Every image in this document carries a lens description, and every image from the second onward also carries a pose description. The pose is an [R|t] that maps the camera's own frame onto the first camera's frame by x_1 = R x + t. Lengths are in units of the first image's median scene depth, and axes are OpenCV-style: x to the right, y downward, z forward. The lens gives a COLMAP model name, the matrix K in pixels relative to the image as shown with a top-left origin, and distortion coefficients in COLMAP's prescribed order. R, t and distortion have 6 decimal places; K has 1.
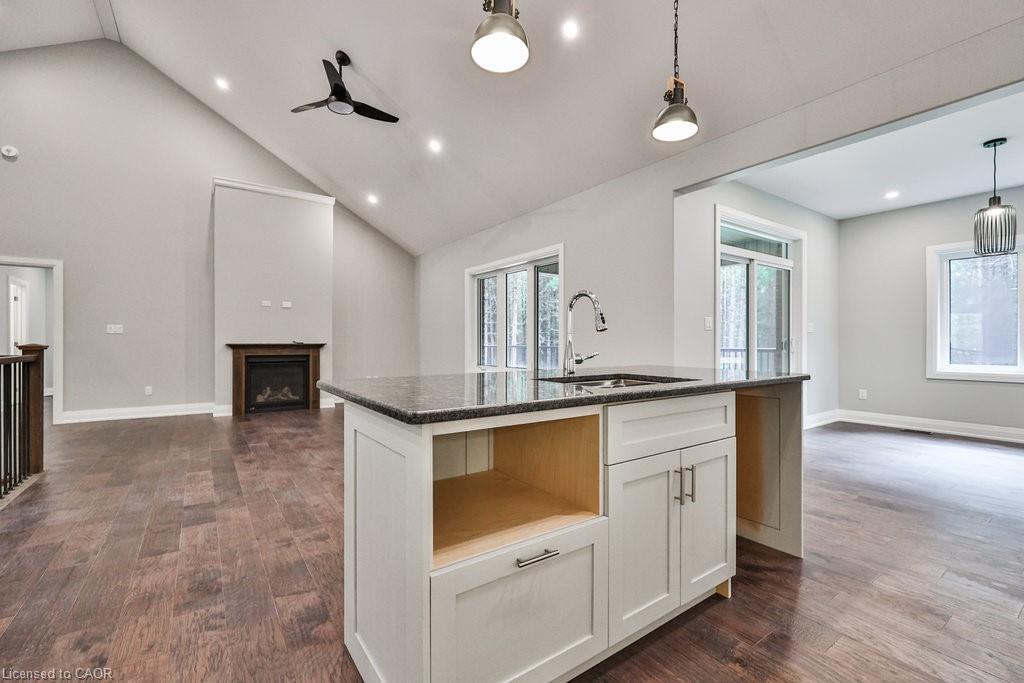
lens RADIAL K [[440.3, 0, 515.7], [0, 440.3, 339.3], [0, 0, 1]] dist [0.002904, 0.000449]
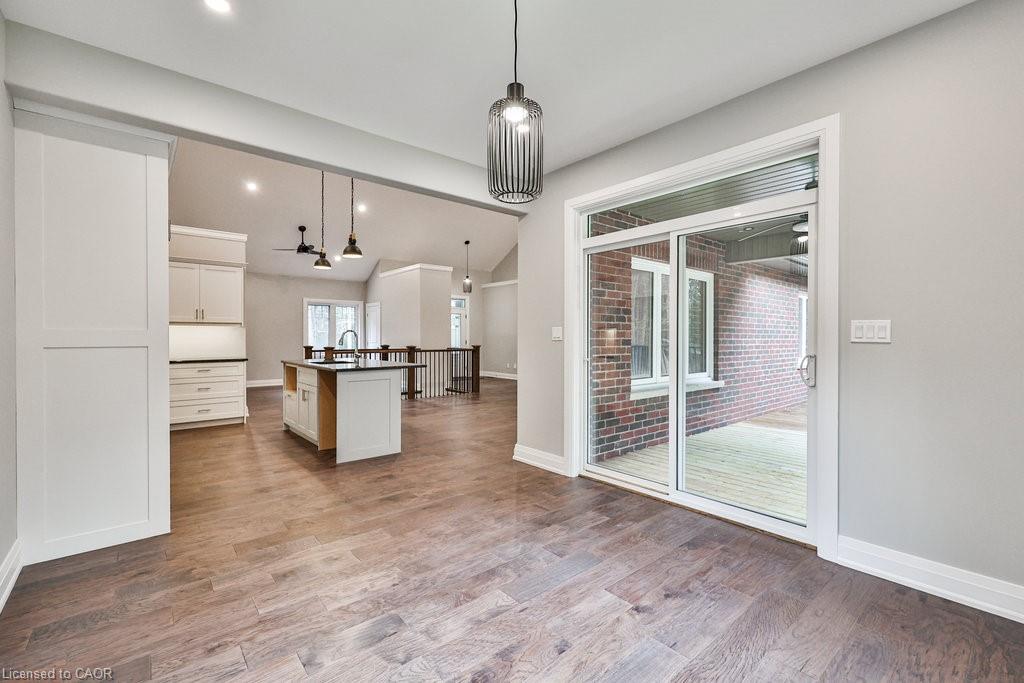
lens RADIAL K [[440.3, 0, 509.4], [0, 440.3, 351.6], [0, 0, 1]] dist [0.002904, 0.000449]
pose [[0.076139, 0.032456, -0.996569, 0.880059], [0.012997, 0.999353, 0.033540, -0.017223], [0.997013, -0.015506, 0.075668, 0.539505]]
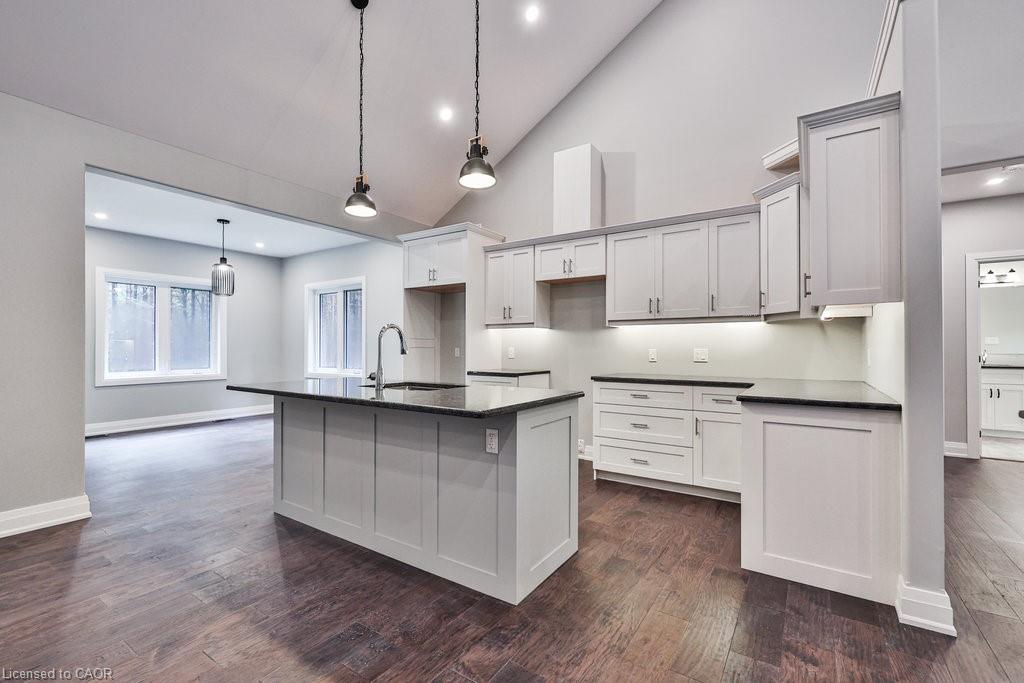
lens RADIAL K [[440.3, 0, 511.2], [0, 440.3, 346.4], [0, 0, 1]] dist [0.002904, 0.000449]
pose [[-0.357036, 0.001176, 0.934090, -0.373297], [-0.008421, 0.999955, -0.004478, -0.012817], [-0.934052, -0.009465, -0.357010, 0.350348]]
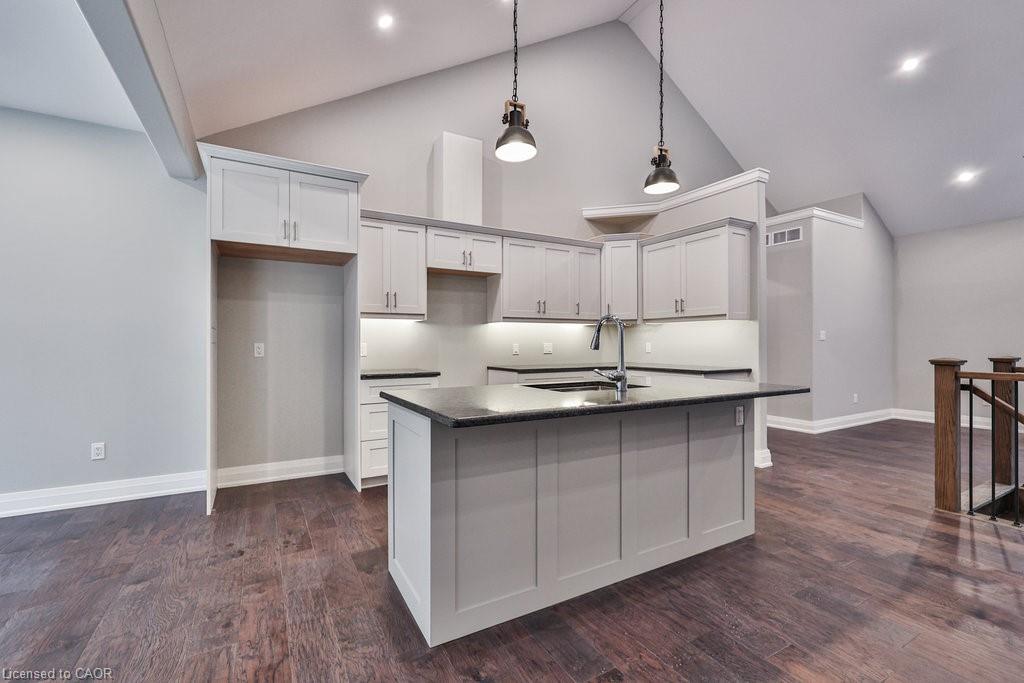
lens RADIAL K [[440.3, 0, 515.8], [0, 440.3, 339.8], [0, 0, 1]] dist [0.002904, 0.000449]
pose [[-0.994633, -0.000042, 0.103465, 0.085553], [-0.001441, 0.999908, -0.013455, -0.009868], [-0.103455, -0.013532, -0.994542, 0.668586]]
